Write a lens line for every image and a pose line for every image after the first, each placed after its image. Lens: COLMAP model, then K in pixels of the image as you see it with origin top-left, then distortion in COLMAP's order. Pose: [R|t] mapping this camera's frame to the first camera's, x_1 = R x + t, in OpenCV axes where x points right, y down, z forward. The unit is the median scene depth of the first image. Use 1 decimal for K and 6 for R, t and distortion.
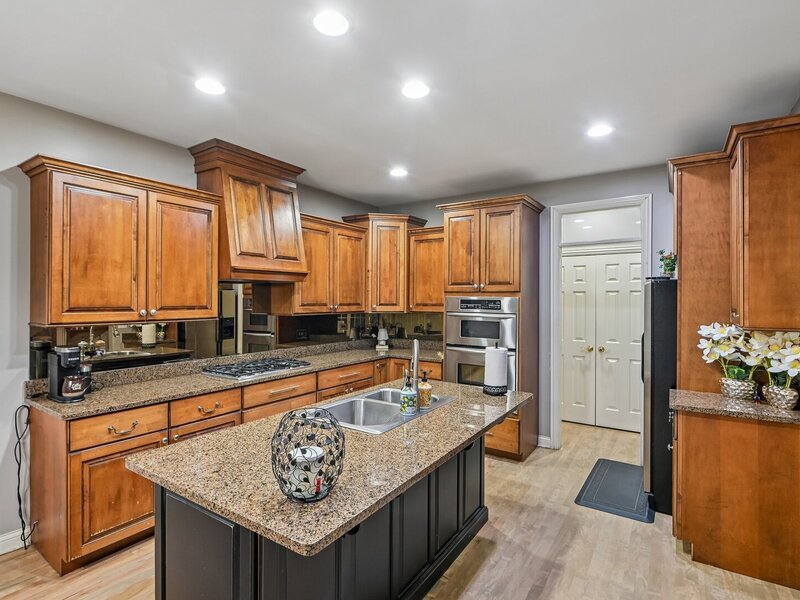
lens RADIAL K [[415.0, 0, 396.7], [0, 415.0, 296.7], [0, 0, 1]] dist [0.005536, -0.008163]
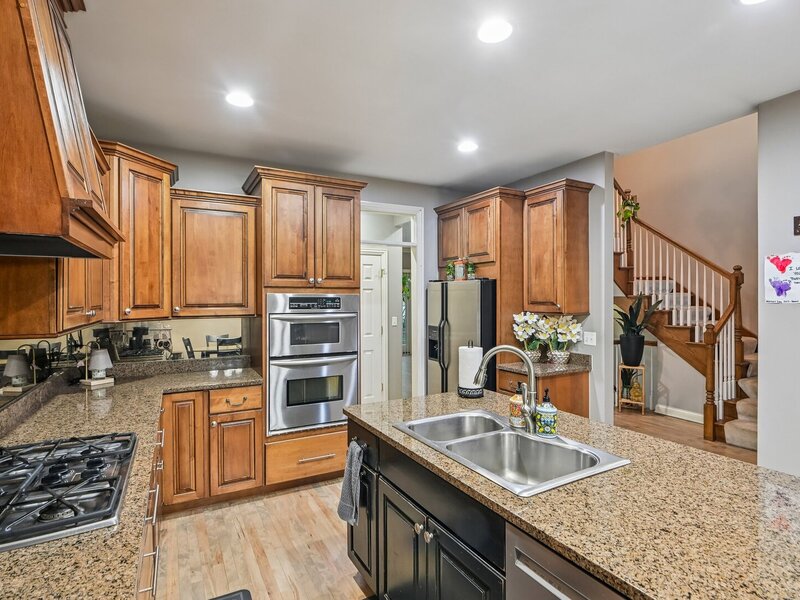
lens RADIAL K [[415.0, 0, 396.6], [0, 415.0, 299.3], [0, 0, 1]] dist [0.005536, -0.008163]
pose [[0.464606, -0.008085, 0.885481, -0.544623], [0.000669, 0.999961, 0.008779, 0.005154], [-0.885518, -0.003486, 0.464593, 0.581537]]
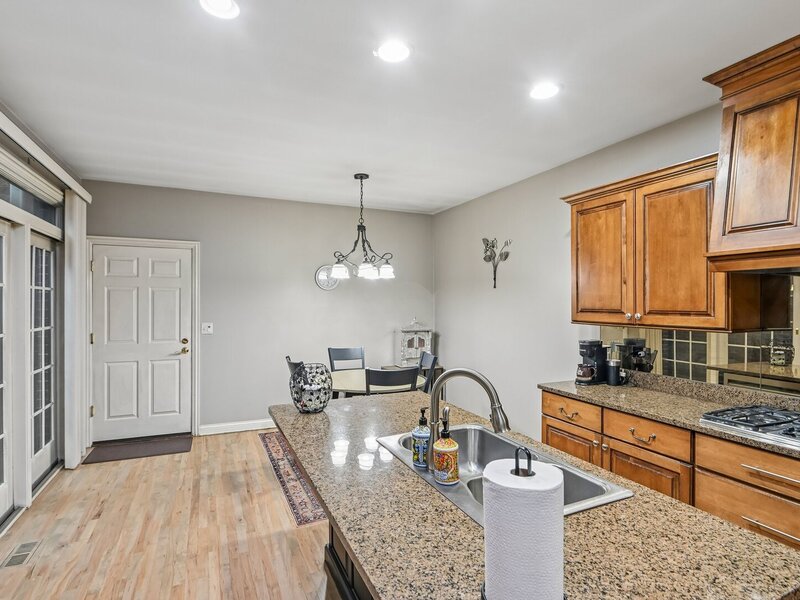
lens RADIAL K [[415.0, 0, 392.6], [0, 415.0, 300.5], [0, 0, 1]] dist [0.005536, -0.008163]
pose [[-0.533156, -0.006517, -0.845992, 0.431190], [-0.000612, 0.999973, -0.007317, 0.007964], [0.846017, -0.003383, -0.533145, 0.879599]]
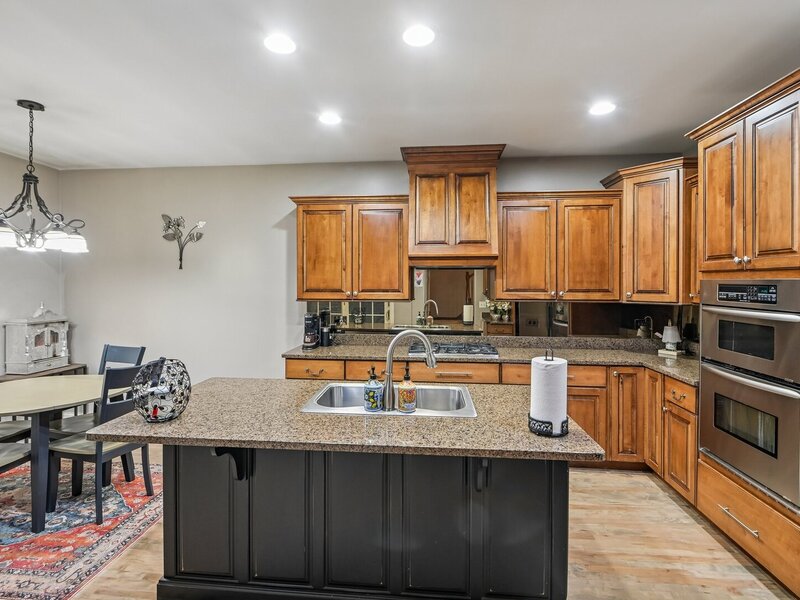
lens RADIAL K [[415.0, 0, 395.4], [0, 415.0, 282.2], [0, 0, 1]] dist [0.005536, -0.008163]
pose [[0.477771, -0.005708, -0.878466, 0.560678], [0.002961, 0.999984, -0.004888, 0.006671], [0.878479, -0.000266, 0.477780, 0.402305]]
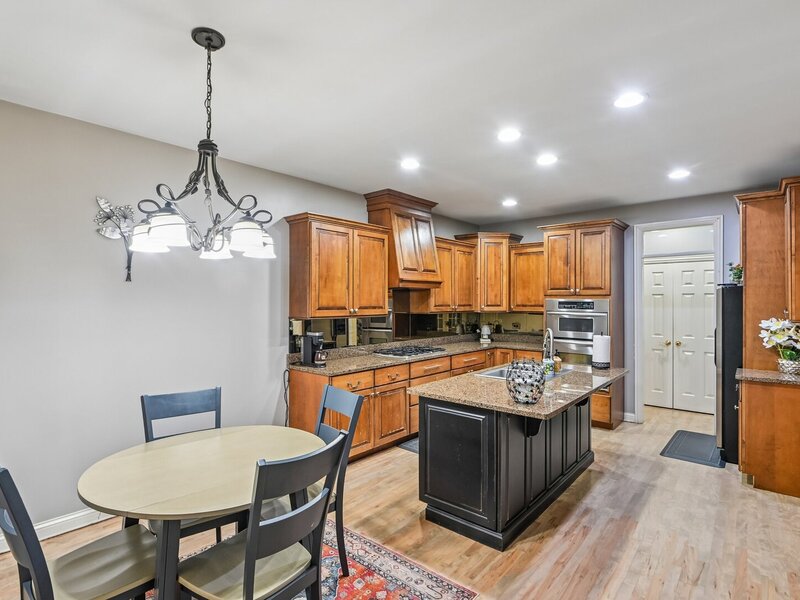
lens RADIAL K [[415.0, 0, 396.6], [0, 415.0, 297.3], [0, 0, 1]] dist [0.005536, -0.008163]
pose [[0.992216, -0.003887, -0.124471, -0.220948], [0.003516, 0.999989, -0.003197, -0.003808], [0.124482, 0.002734, 0.992218, -0.389244]]
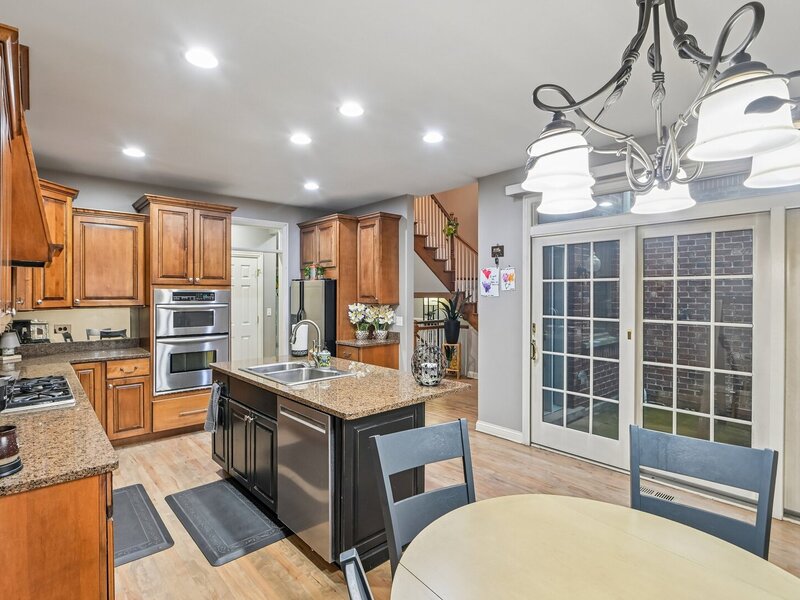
lens RADIAL K [[415.0, 0, 396.5], [0, 415.0, 293.9], [0, 0, 1]] dist [0.005536, -0.008163]
pose [[0.249194, -0.005542, 0.968438, -0.884152], [-0.003669, 0.999971, 0.006667, 0.003612], [-0.968447, -0.005215, 0.249166, 0.253878]]
